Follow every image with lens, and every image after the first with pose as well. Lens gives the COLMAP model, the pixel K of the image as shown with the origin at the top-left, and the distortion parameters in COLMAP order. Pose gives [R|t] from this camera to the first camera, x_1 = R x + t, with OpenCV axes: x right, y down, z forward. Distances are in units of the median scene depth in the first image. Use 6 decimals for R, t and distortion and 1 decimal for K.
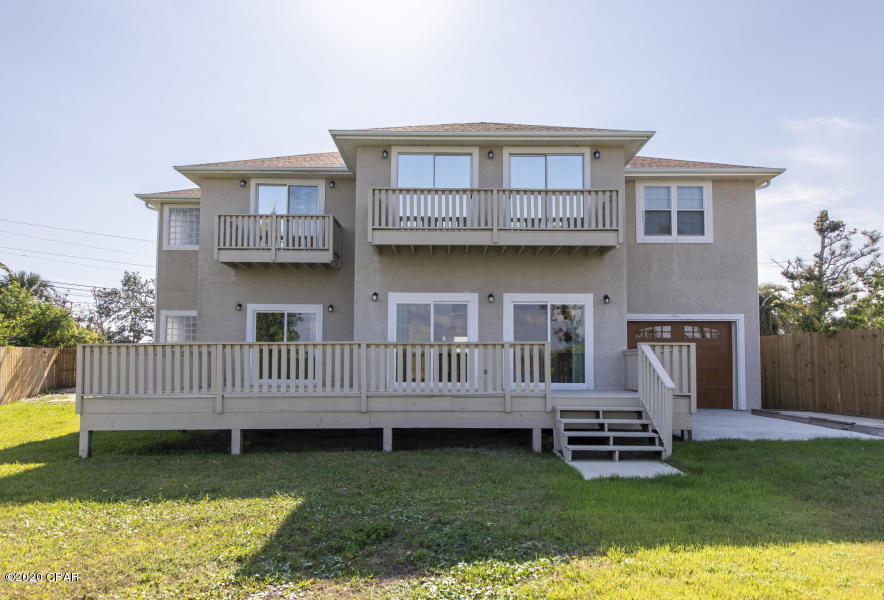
lens RADIAL K [[629.2, 0, 441.9], [0, 629.2, 304.2], [0, 0, 1]] dist [0.003130, -0.000889]
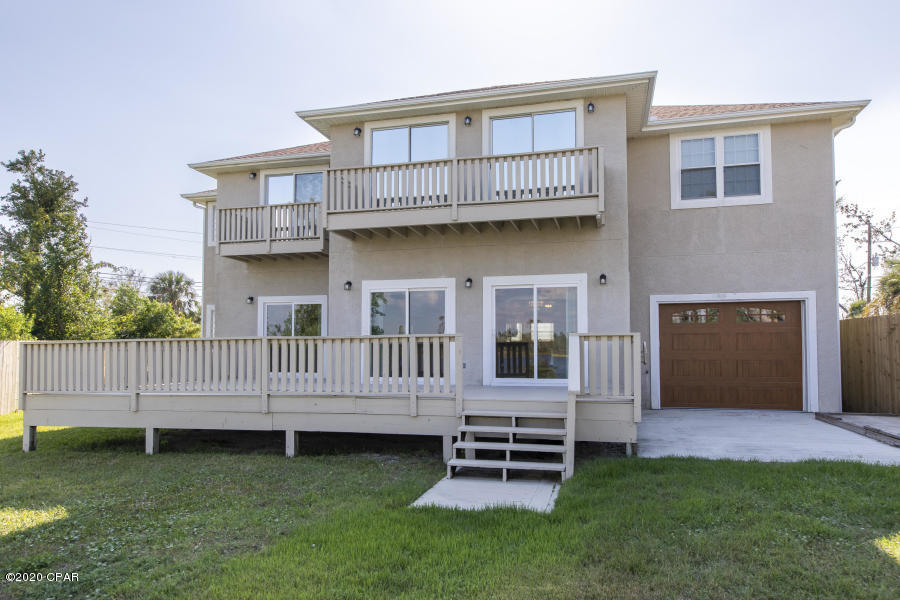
lens RADIAL K [[638.1, 0, 450.0], [0, 638.1, 296.6], [0, 0, 1]] dist [-0.005855, 0.003736]
pose [[0.963489, -0.030147, -0.266045, 0.281655], [0.033201, 0.999424, 0.006986, 0.002289], [0.265681, -0.015564, 0.963935, 0.124738]]
